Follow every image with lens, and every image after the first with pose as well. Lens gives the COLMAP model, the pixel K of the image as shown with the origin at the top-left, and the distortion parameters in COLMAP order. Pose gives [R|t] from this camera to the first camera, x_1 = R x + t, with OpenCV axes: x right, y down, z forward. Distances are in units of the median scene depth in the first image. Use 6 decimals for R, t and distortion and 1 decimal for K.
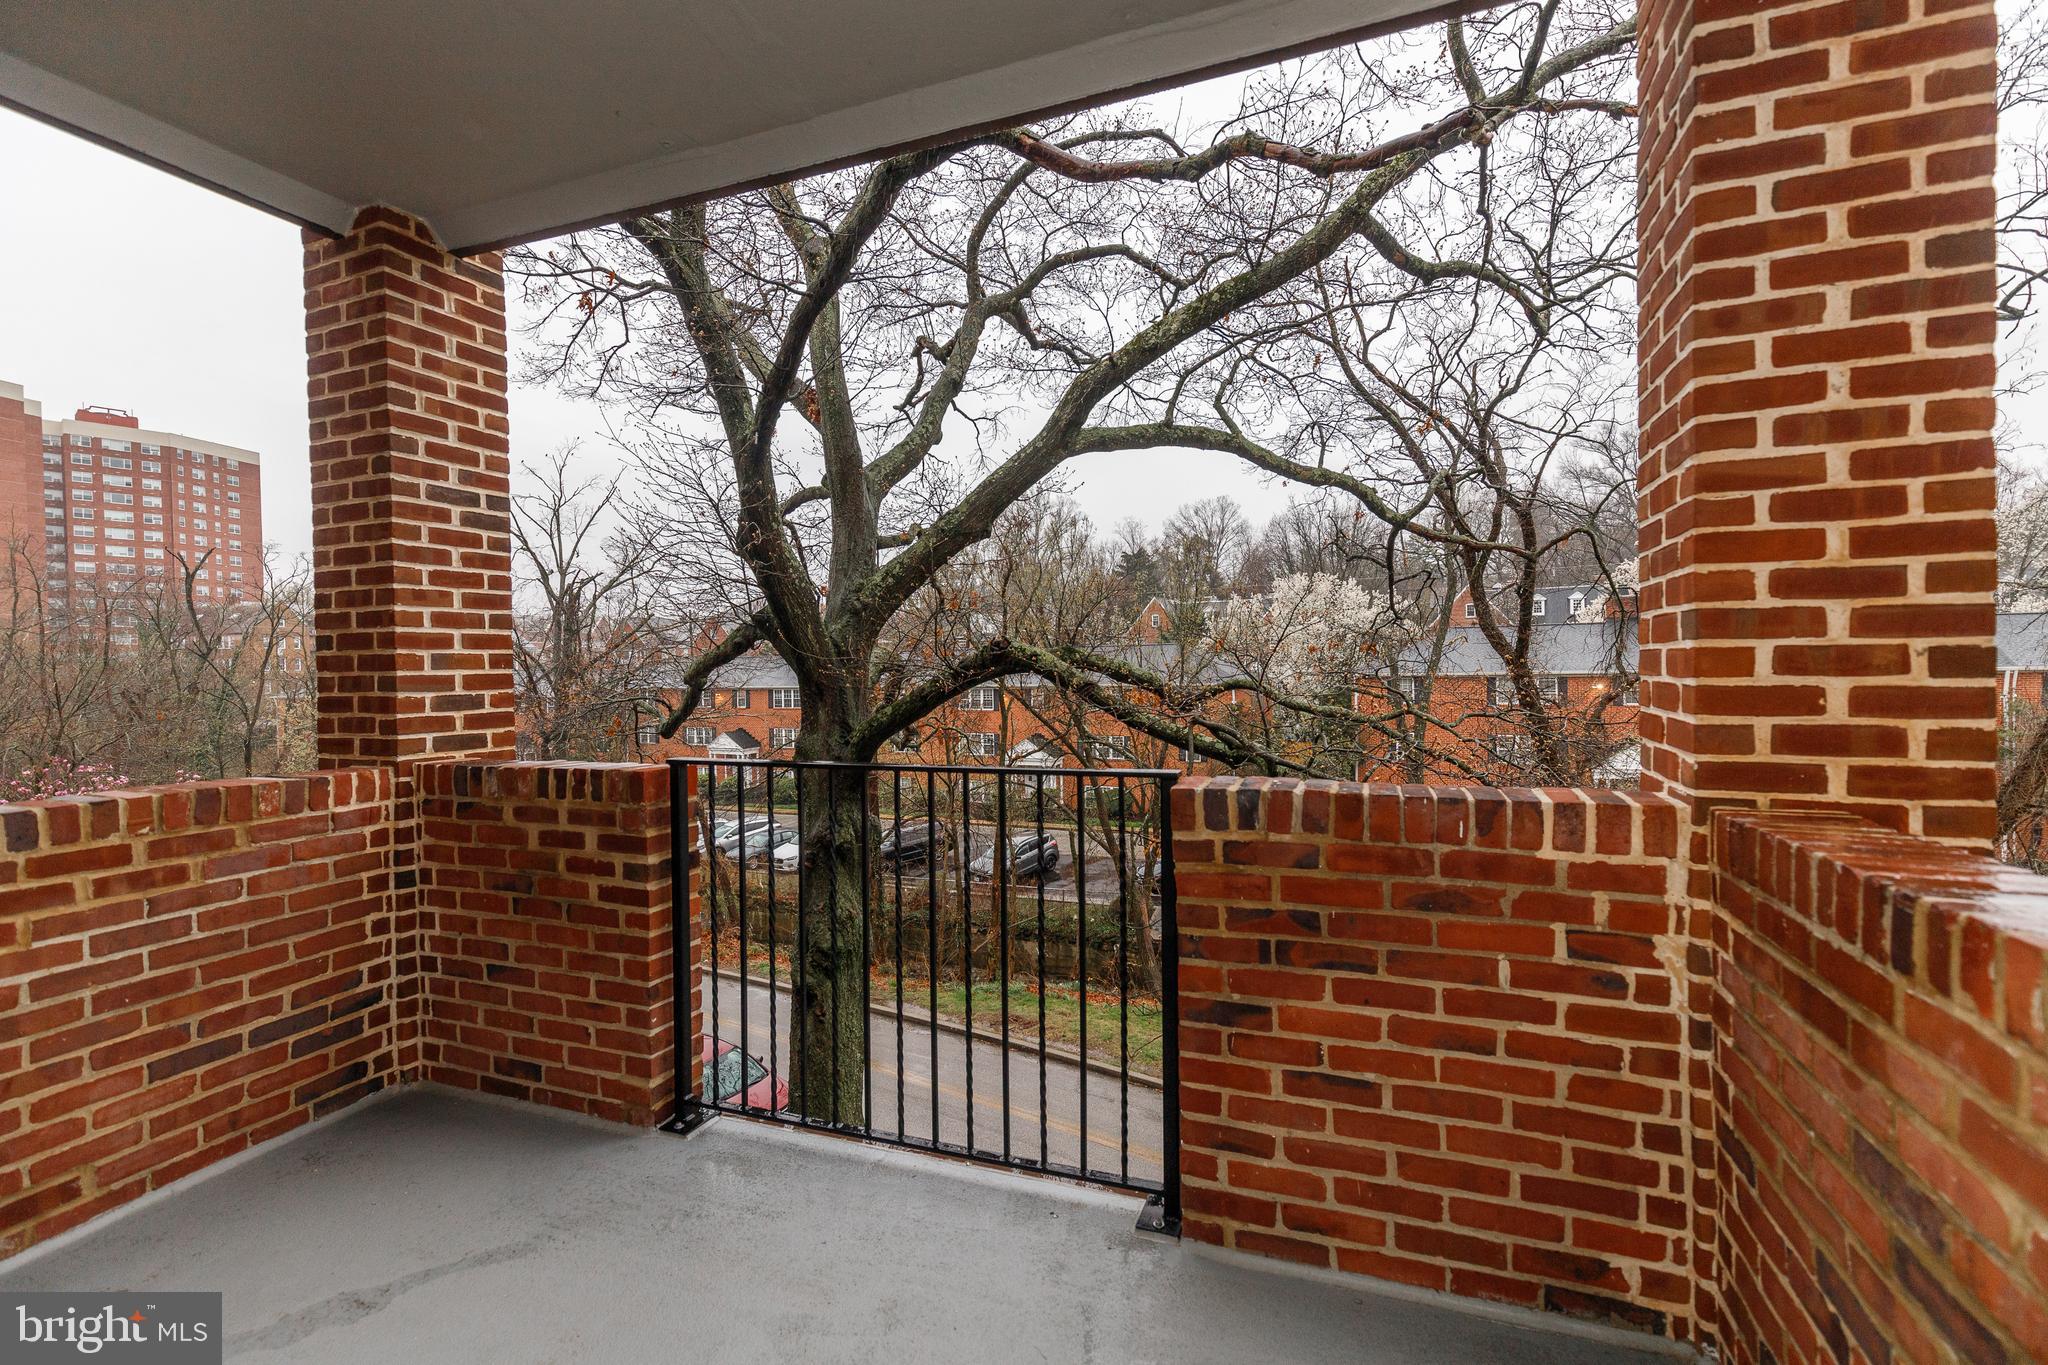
lens RADIAL K [[917.0, 0, 1030.5], [0, 917.0, 680.2], [0, 0, 1]] dist [0.009708, -0.001216]
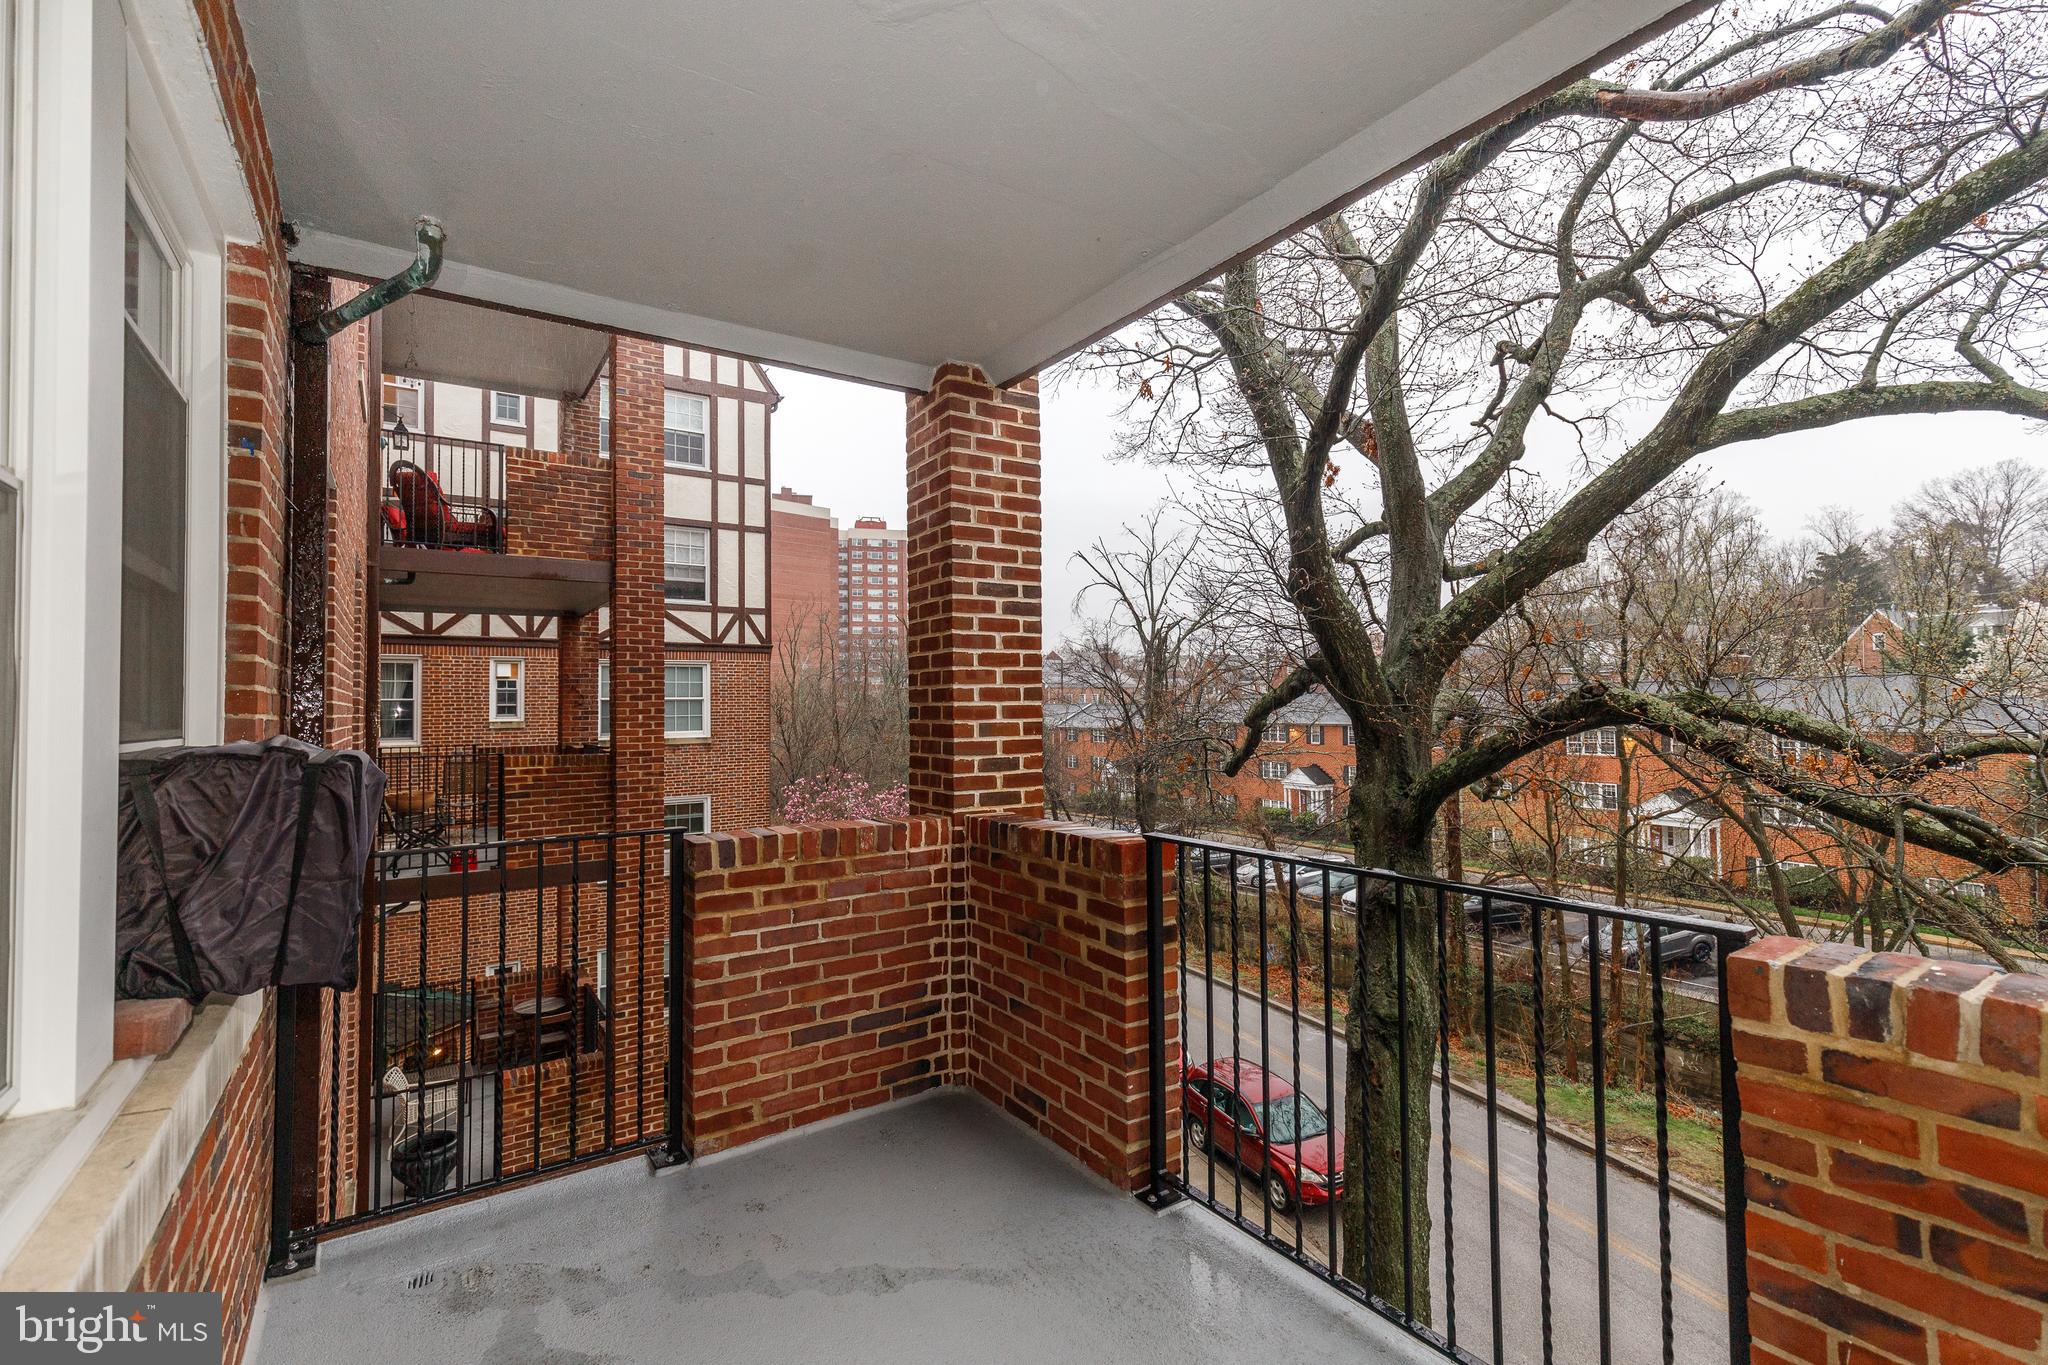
lens RADIAL K [[917.0, 0, 1030.5], [0, 917.0, 680.2], [0, 0, 1]] dist [0.009708, -0.001216]
pose [[0.820450, -0.010217, -0.571627, 0.024087], [-0.011519, 0.999342, -0.034394, -0.013036], [0.571602, 0.034803, 0.819792, 0.018532]]
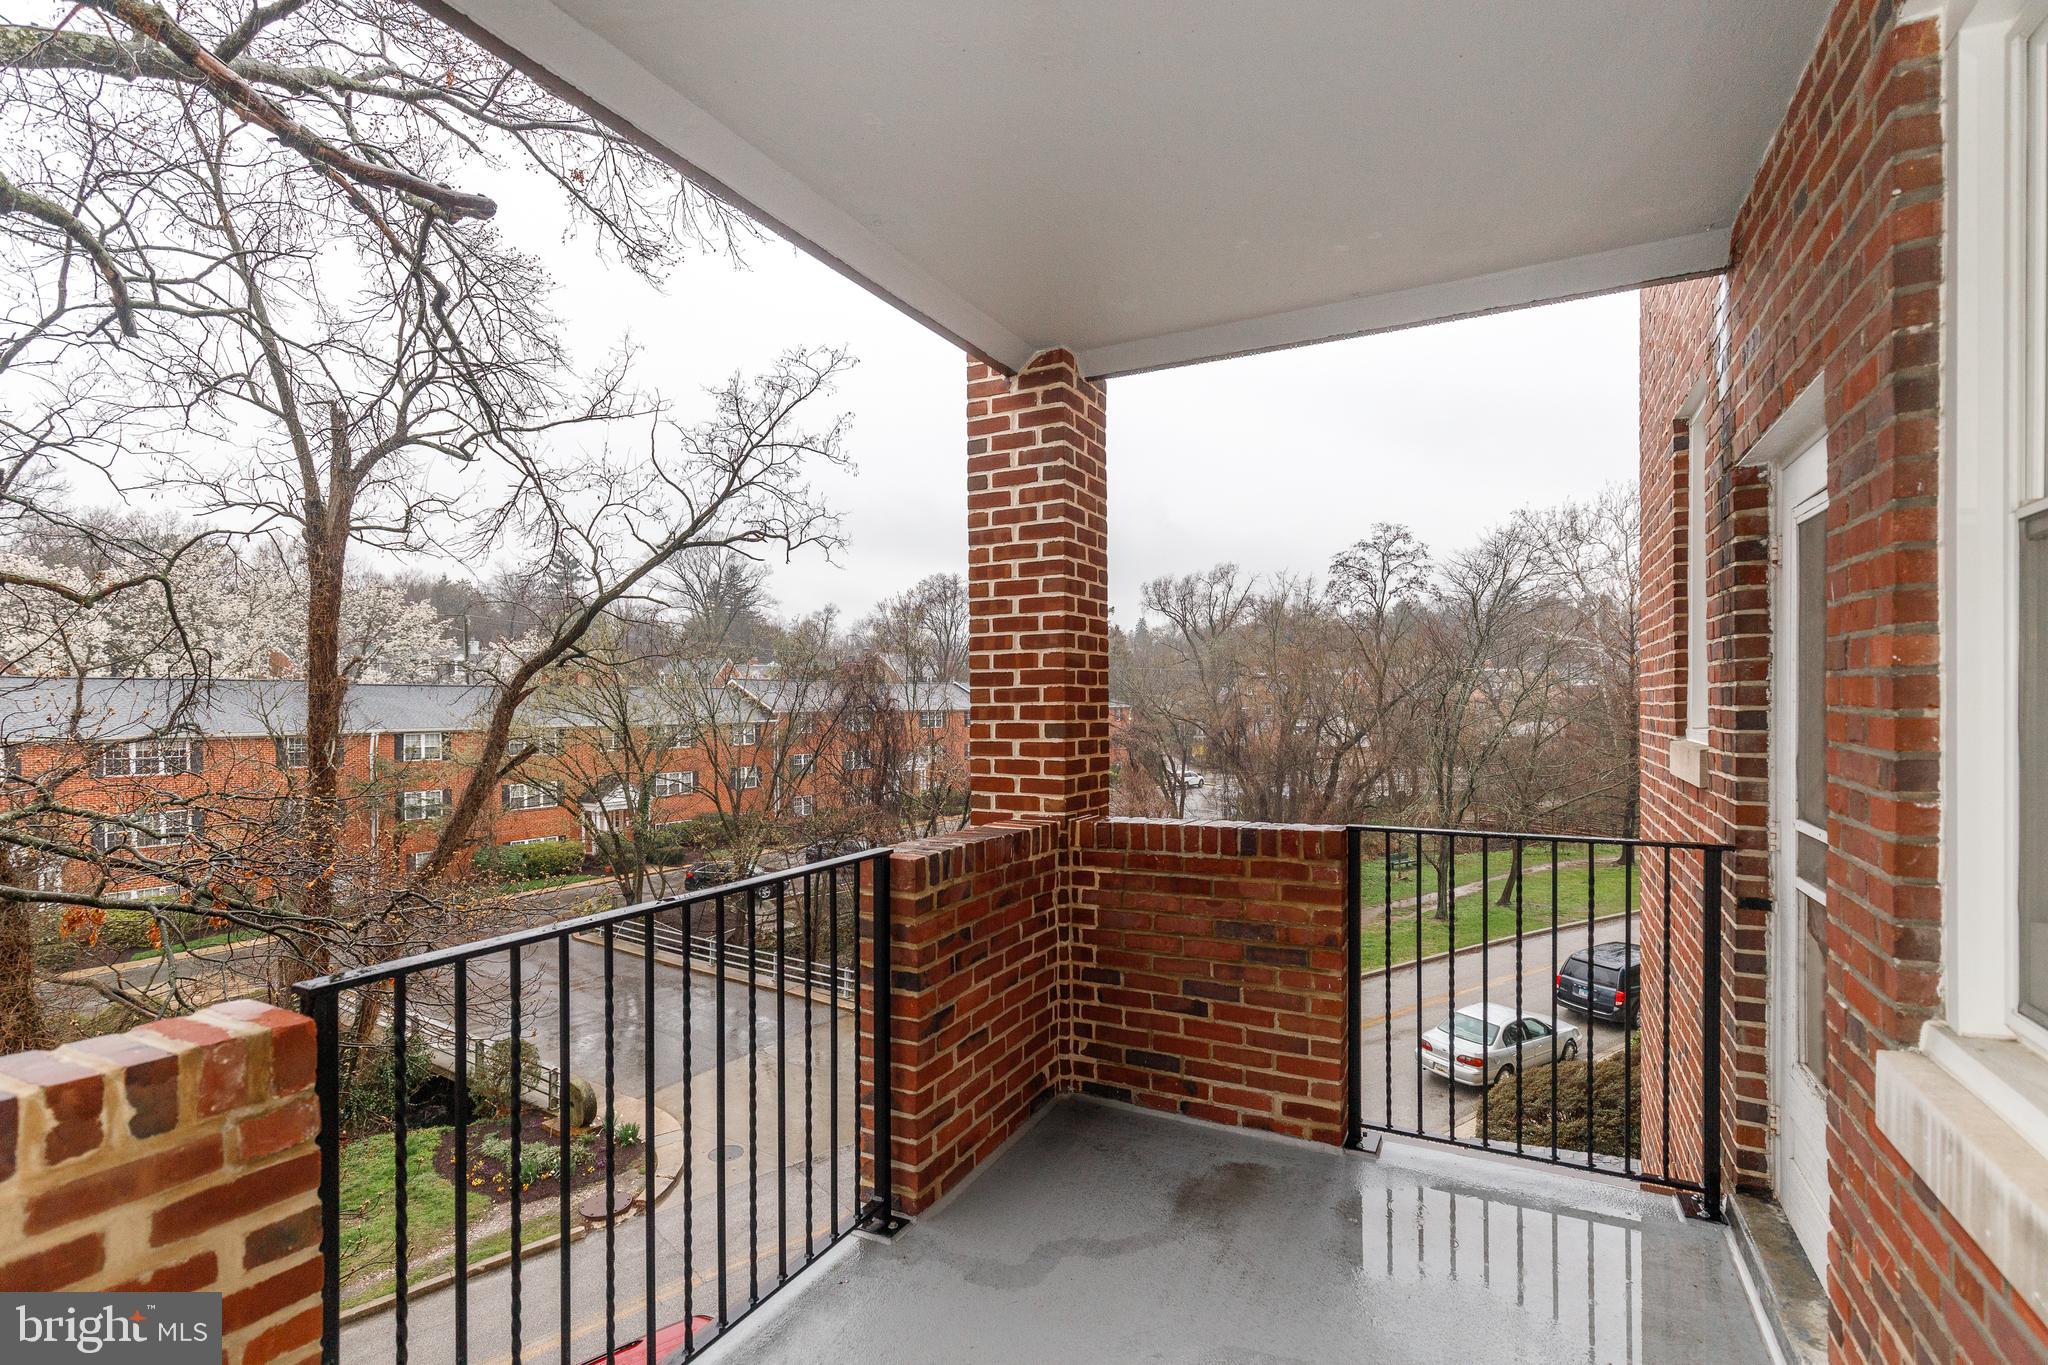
lens RADIAL K [[948.1, 0, 1029.5], [0, 948.1, 705.4], [0, 0, 1]] dist [-0.000837, -0.000429]
pose [[0.107571, 0.014988, 0.994084, -0.226361], [0.023782, 0.999561, -0.017644, -0.013417], [-0.993913, 0.025540, 0.107167, 0.140389]]
